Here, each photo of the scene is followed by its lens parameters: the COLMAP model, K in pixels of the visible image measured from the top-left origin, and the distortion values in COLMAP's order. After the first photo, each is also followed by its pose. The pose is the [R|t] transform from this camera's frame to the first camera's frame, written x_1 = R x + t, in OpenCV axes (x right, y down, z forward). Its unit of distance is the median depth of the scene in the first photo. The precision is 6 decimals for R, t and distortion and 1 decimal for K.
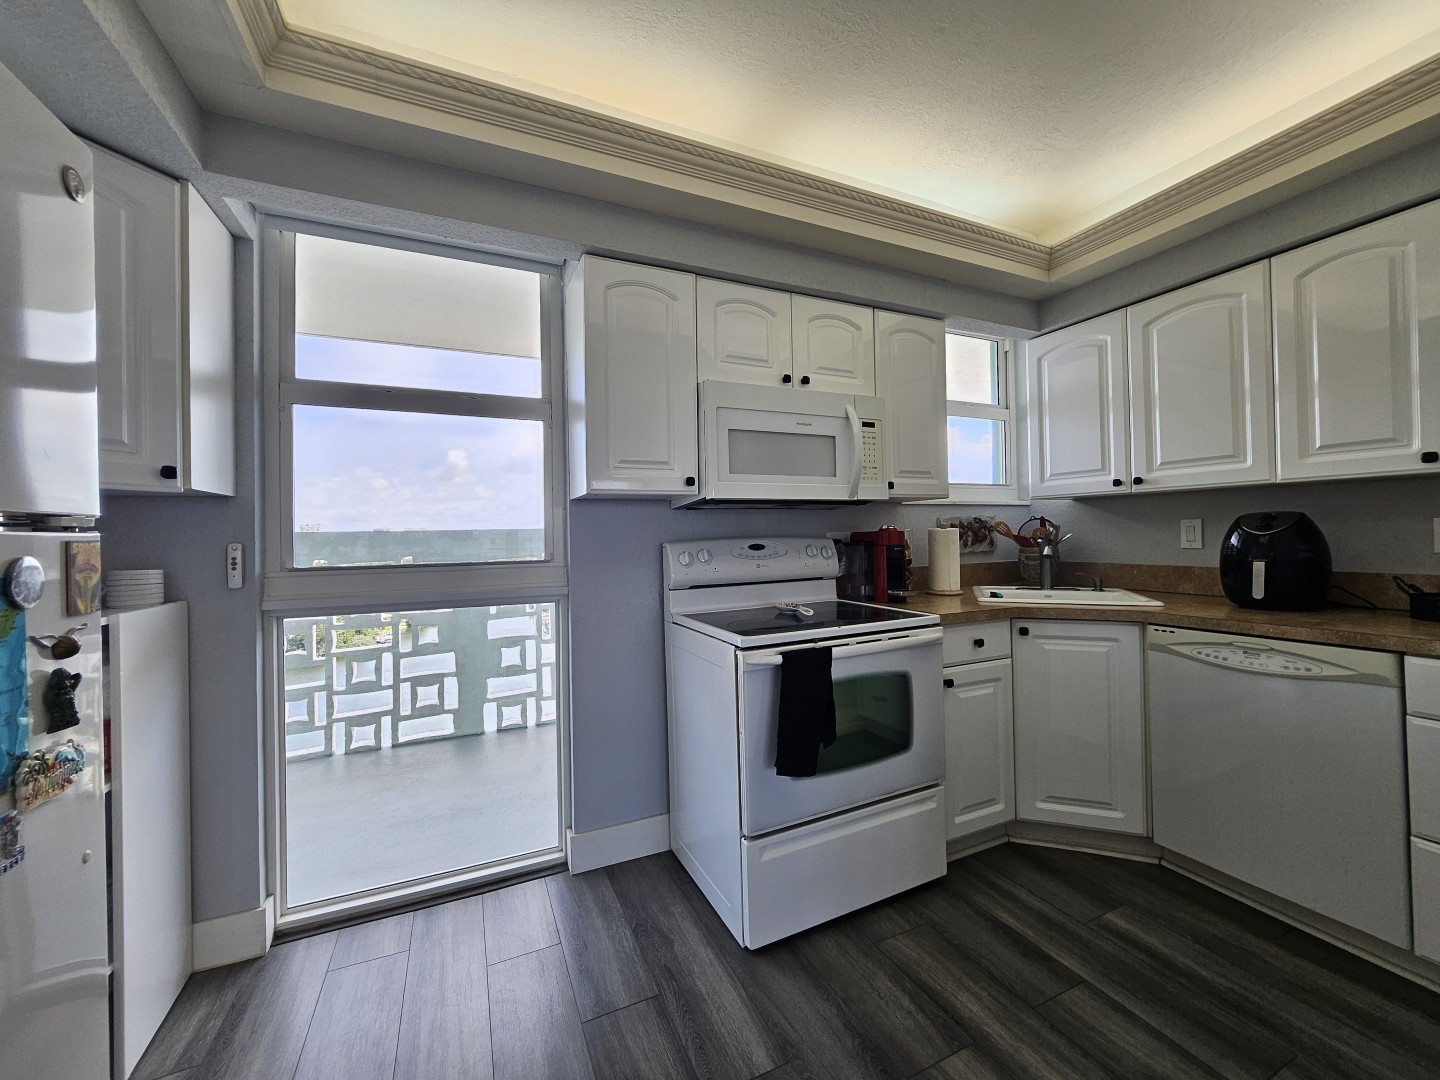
lens RADIAL K [[564.4, 0, 721.2], [0, 564.4, 531.8], [0, 0, 1]] dist [-0.000499, -0.000015]
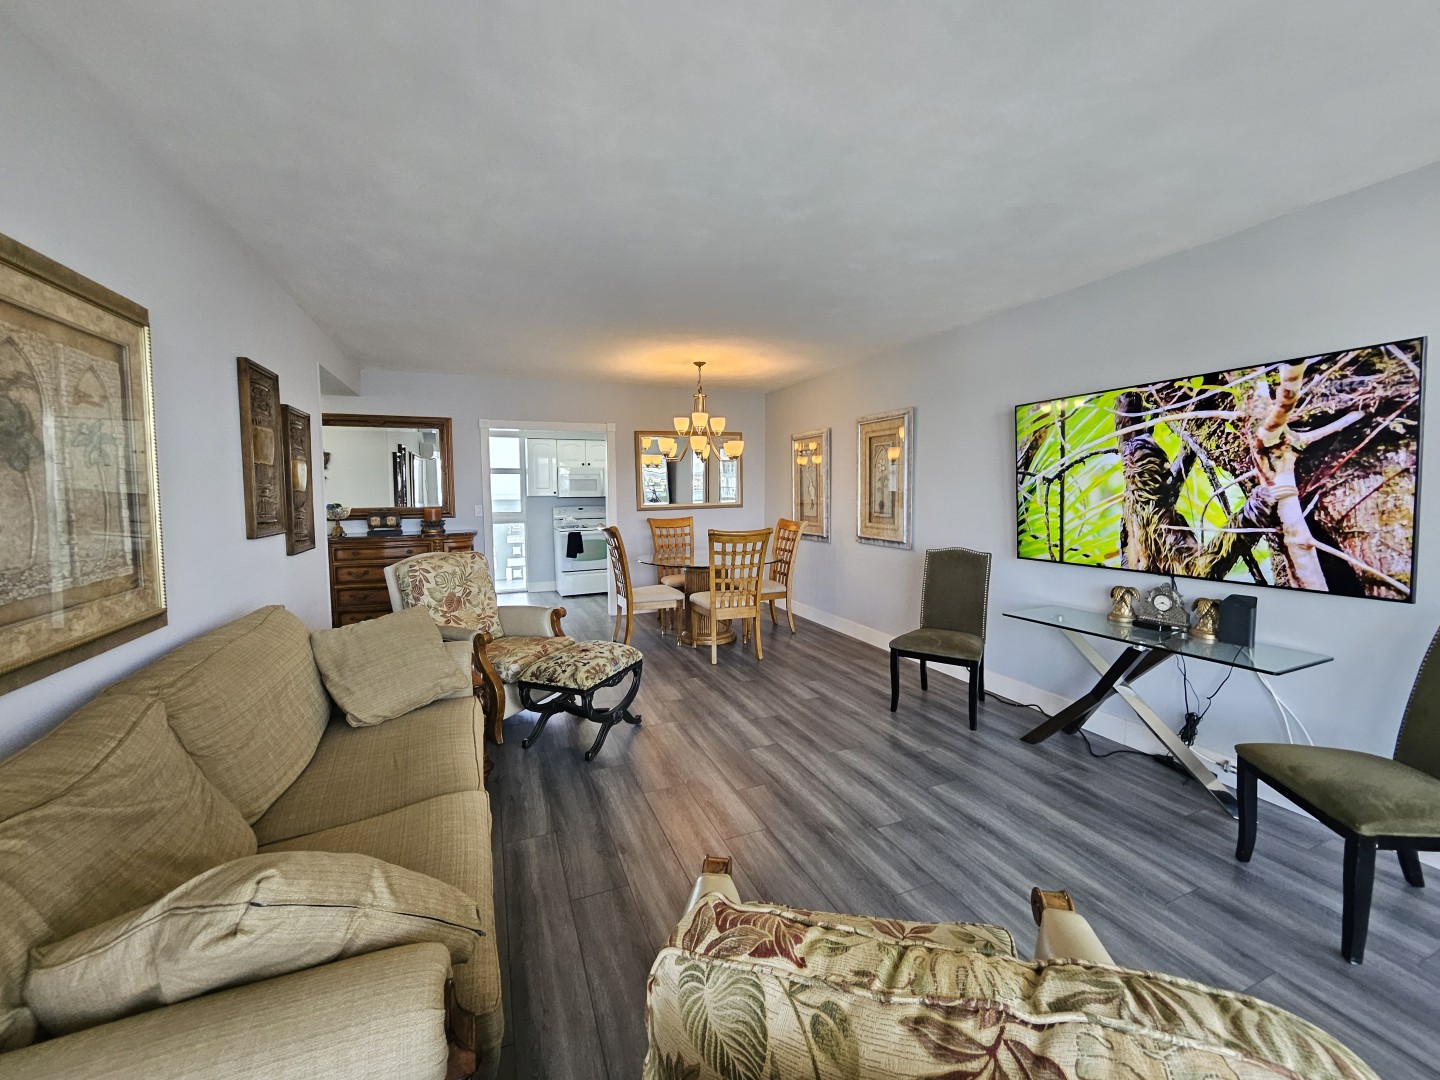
lens RADIAL K [[565.7, 0, 716.5], [0, 565.7, 528.4], [0, 0, 1]] dist [-0.037142, 0.000867]
pose [[0.999241, 0.011456, -0.037243, 0.792185], [-0.009153, 0.998070, 0.061418, -0.059283], [0.037874, -0.061030, 0.997417, -1.901532]]
